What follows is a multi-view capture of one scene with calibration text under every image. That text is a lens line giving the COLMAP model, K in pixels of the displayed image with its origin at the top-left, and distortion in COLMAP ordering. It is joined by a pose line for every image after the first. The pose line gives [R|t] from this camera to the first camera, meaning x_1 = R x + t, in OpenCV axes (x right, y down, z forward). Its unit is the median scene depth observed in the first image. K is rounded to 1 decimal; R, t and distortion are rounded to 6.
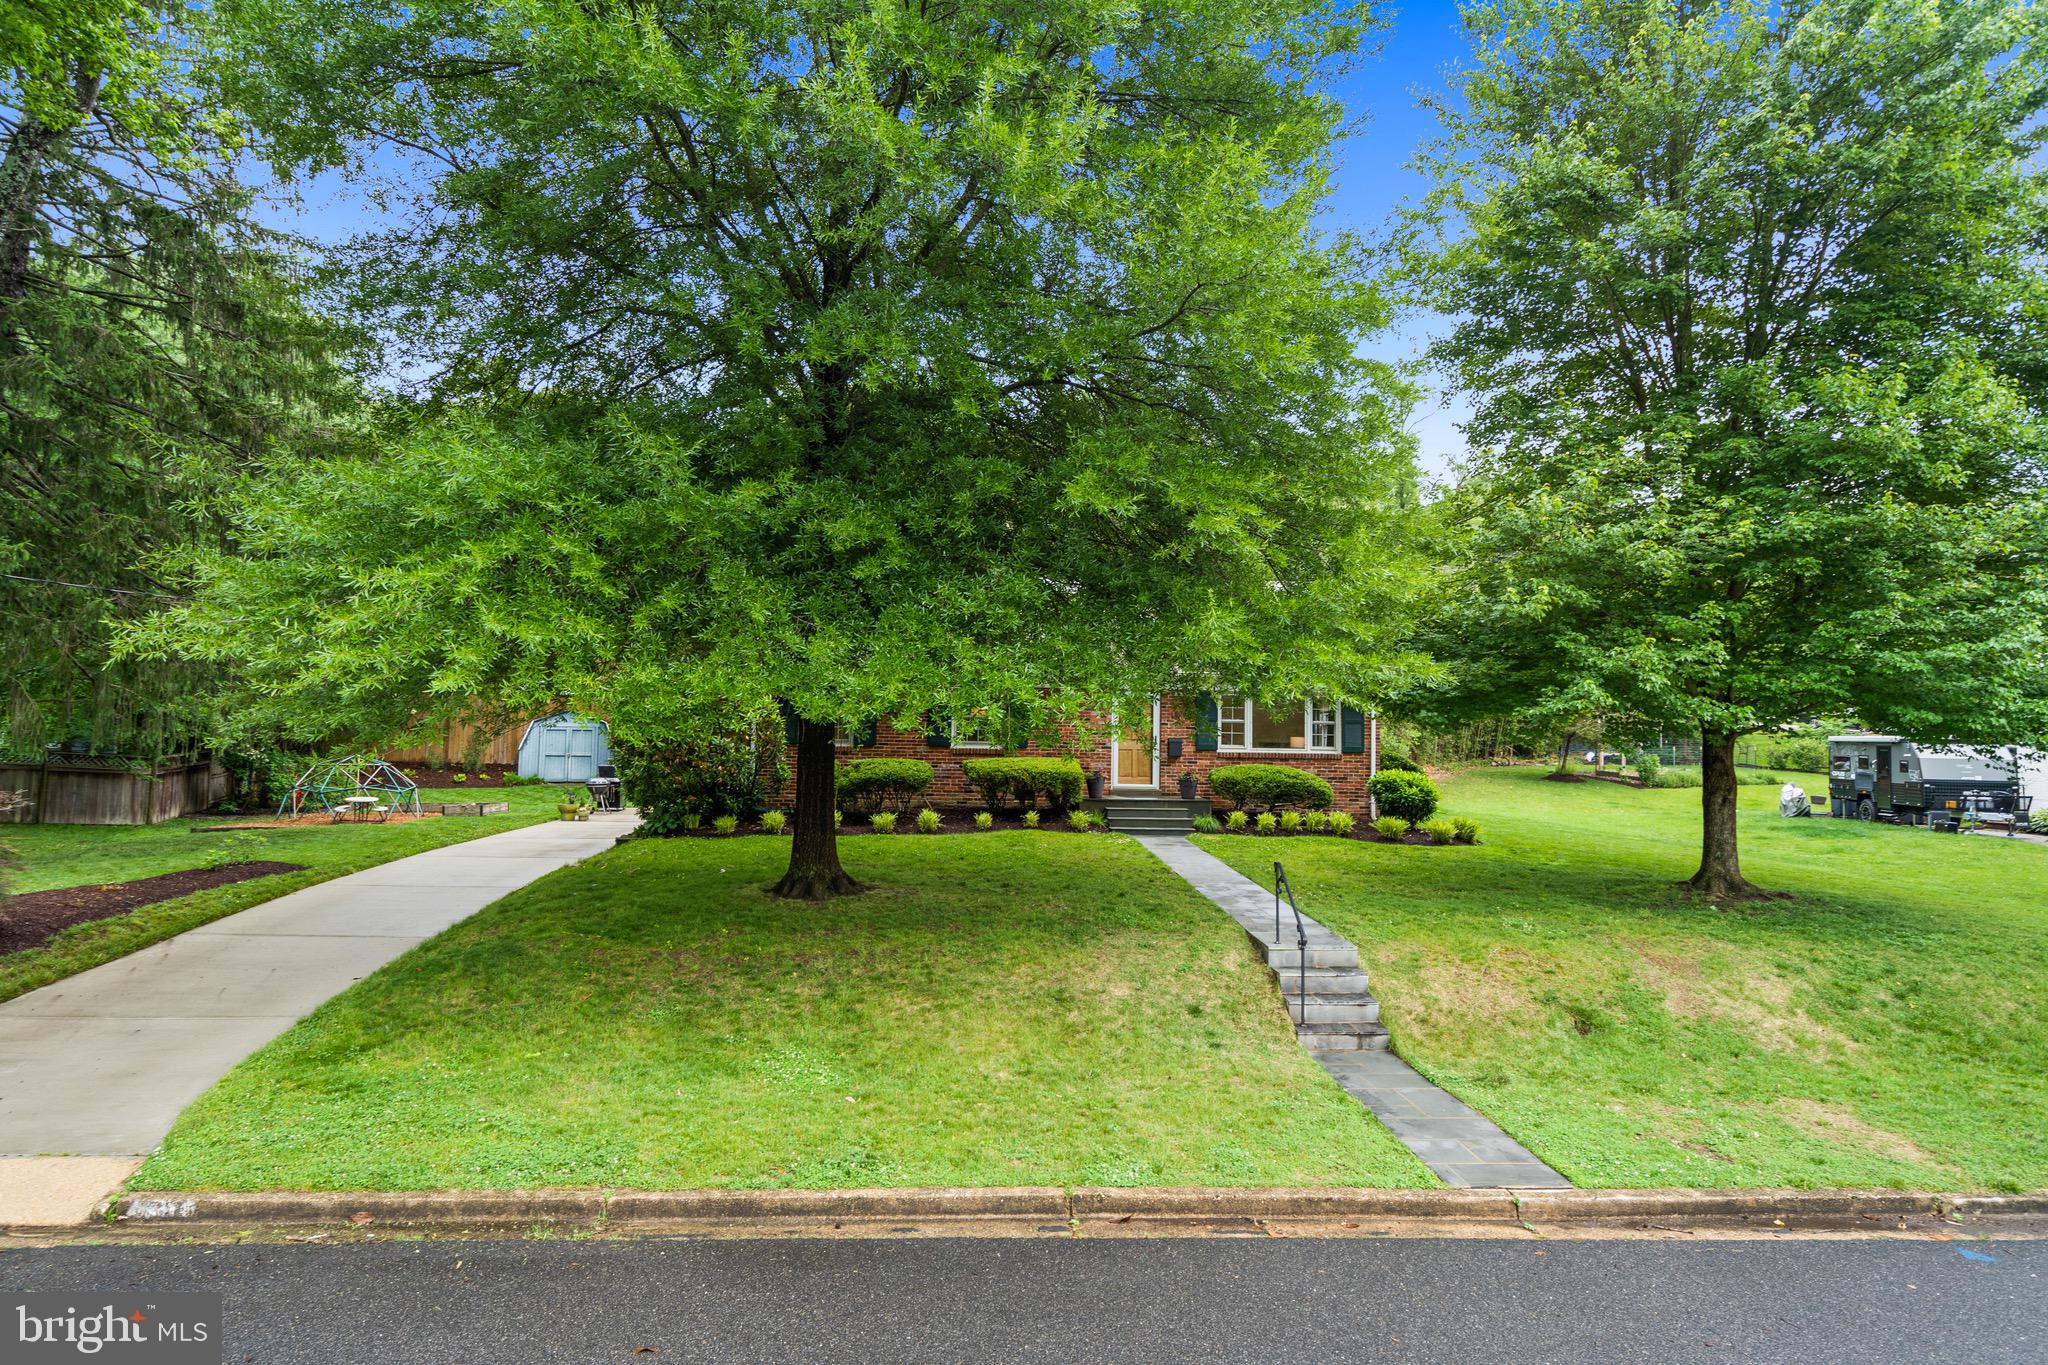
lens RADIAL K [[1176.8, 0, 1021.4], [0, 1176.8, 678.9], [0, 0, 1]] dist [0.010319, -0.000797]
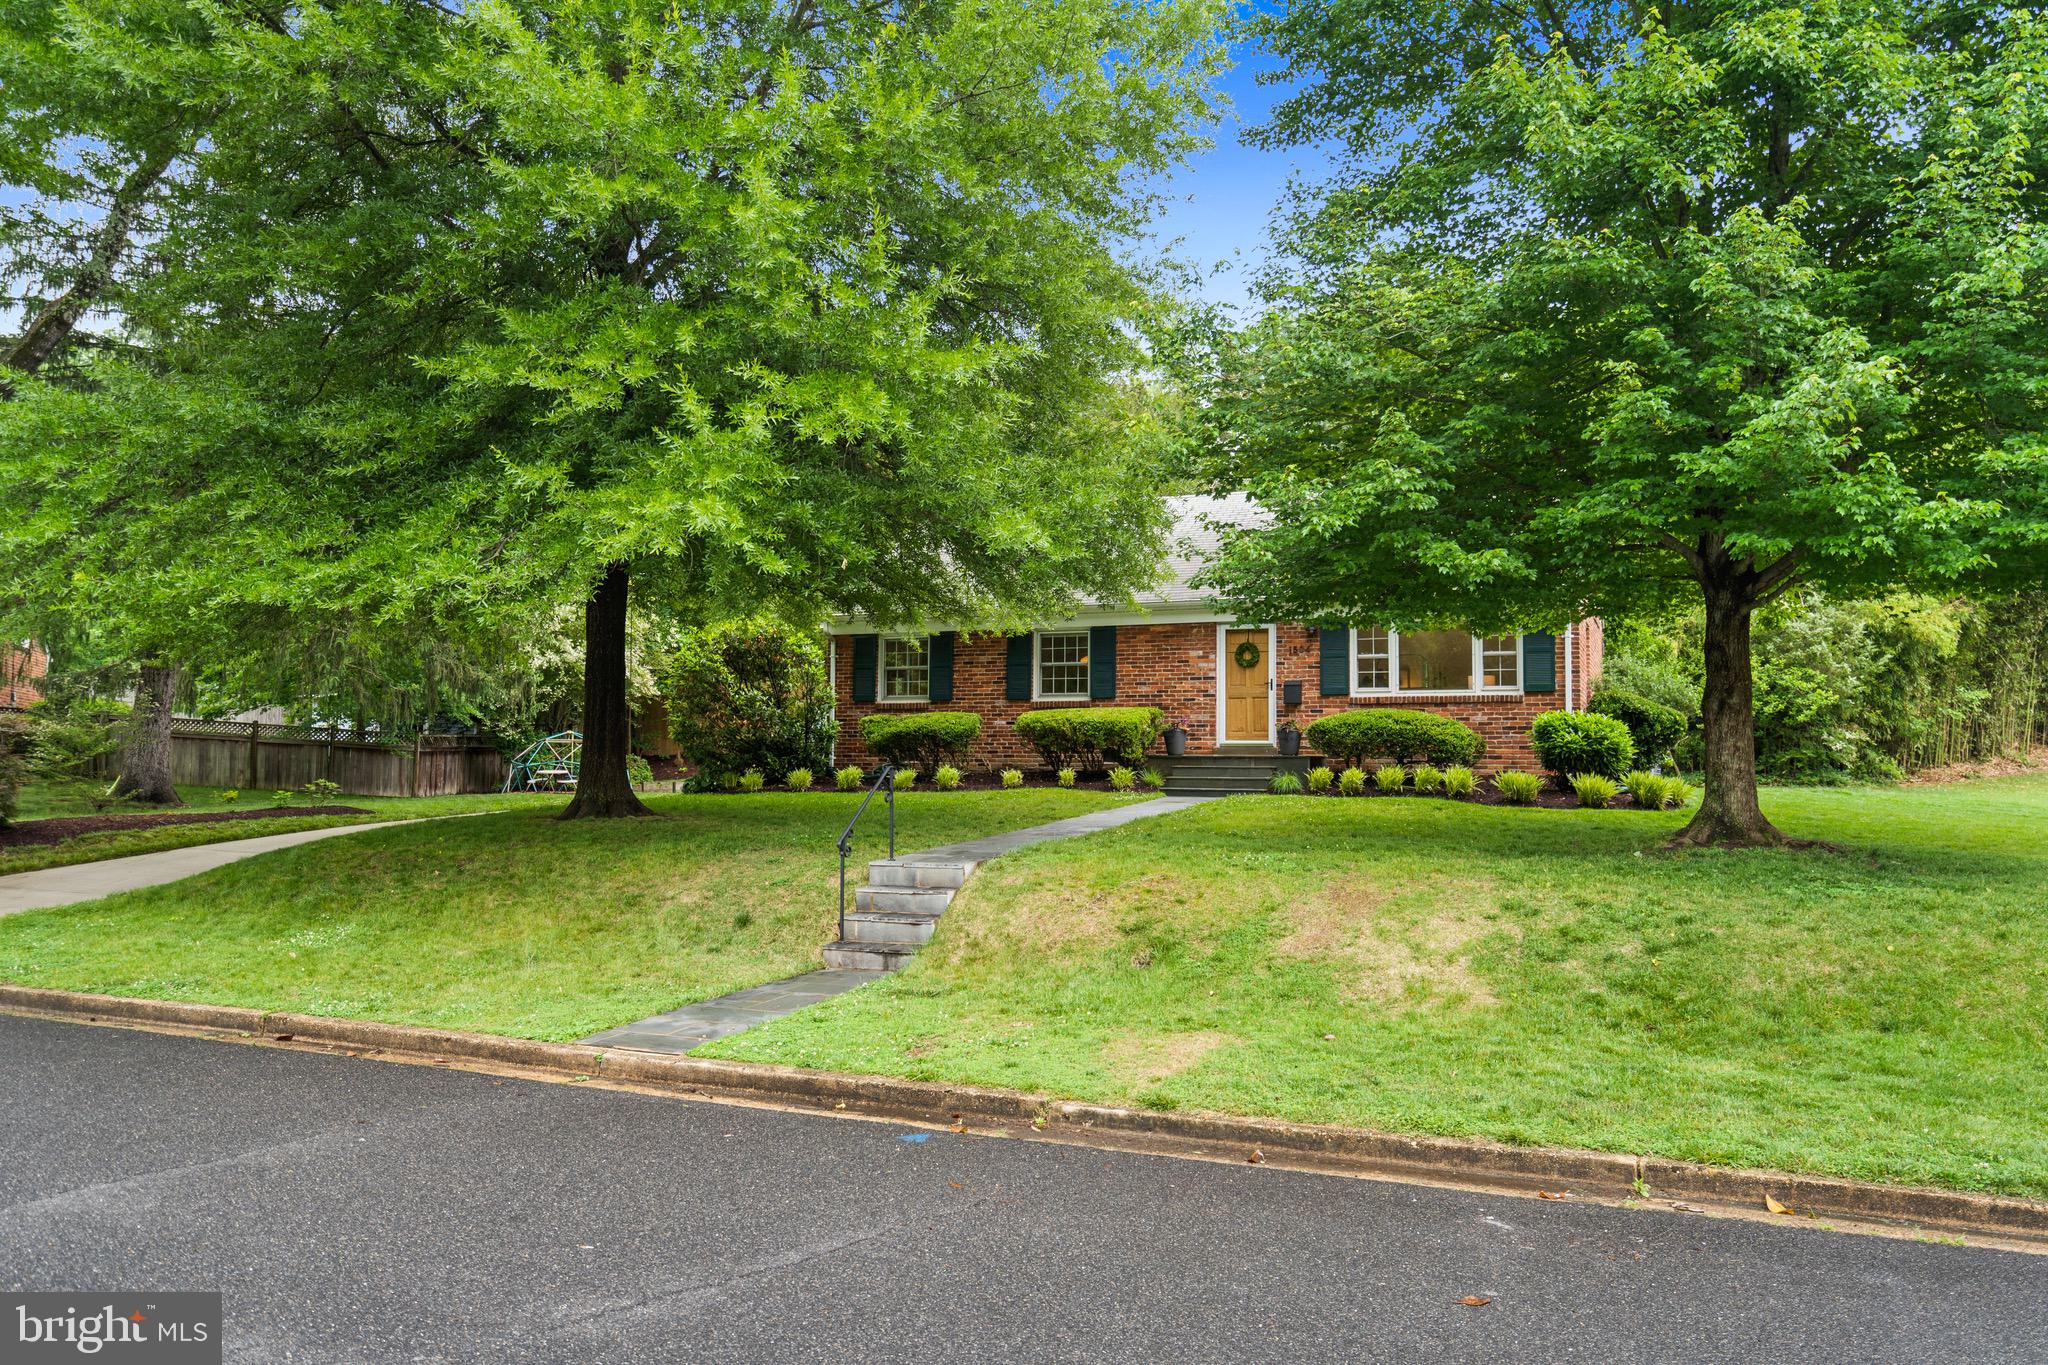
lens RADIAL K [[1494.9, 0, 1020.1], [0, 1494.9, 688.7], [0, 0, 1]] dist [0.011077, 0.003044]
pose [[0.889129, -0.033299, -0.456443, 0.497439], [0.033120, 0.999416, -0.008393, 0.068391], [0.456456, -0.007655, 0.889713, 0.041164]]
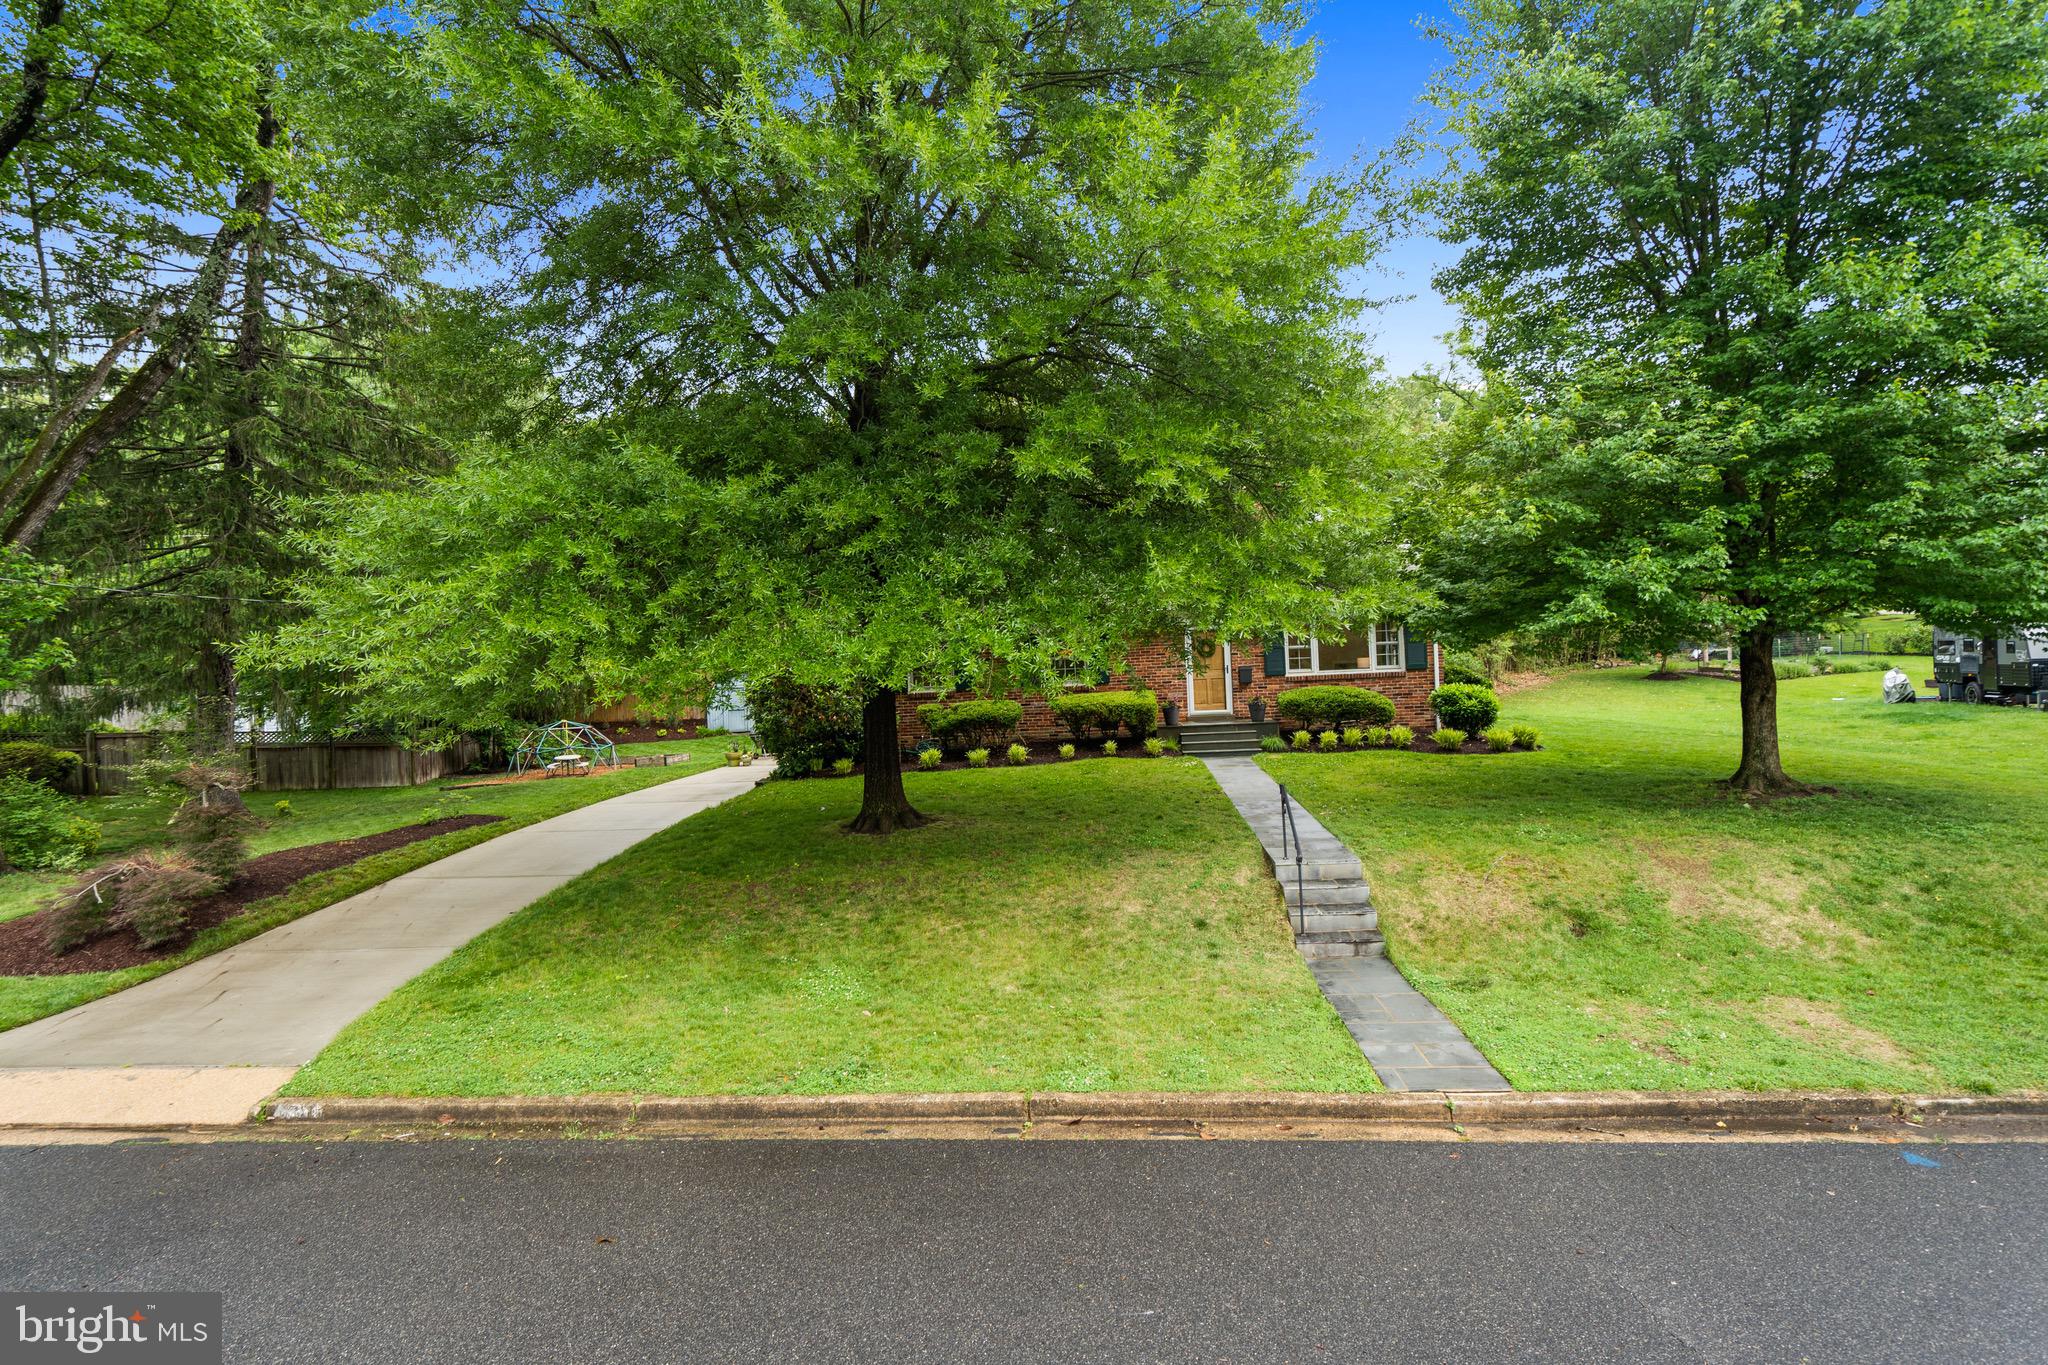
lens RADIAL K [[1042.1, 0, 1020.6], [0, 1042.1, 681.6], [0, 0, 1]] dist [0.002501, 0.001874]
pose [[0.987217, -0.059478, -0.147871, 0.079283], [0.068450, 0.996062, 0.056341, -0.004871], [0.143937, -0.065743, 0.987401, 0.019991]]
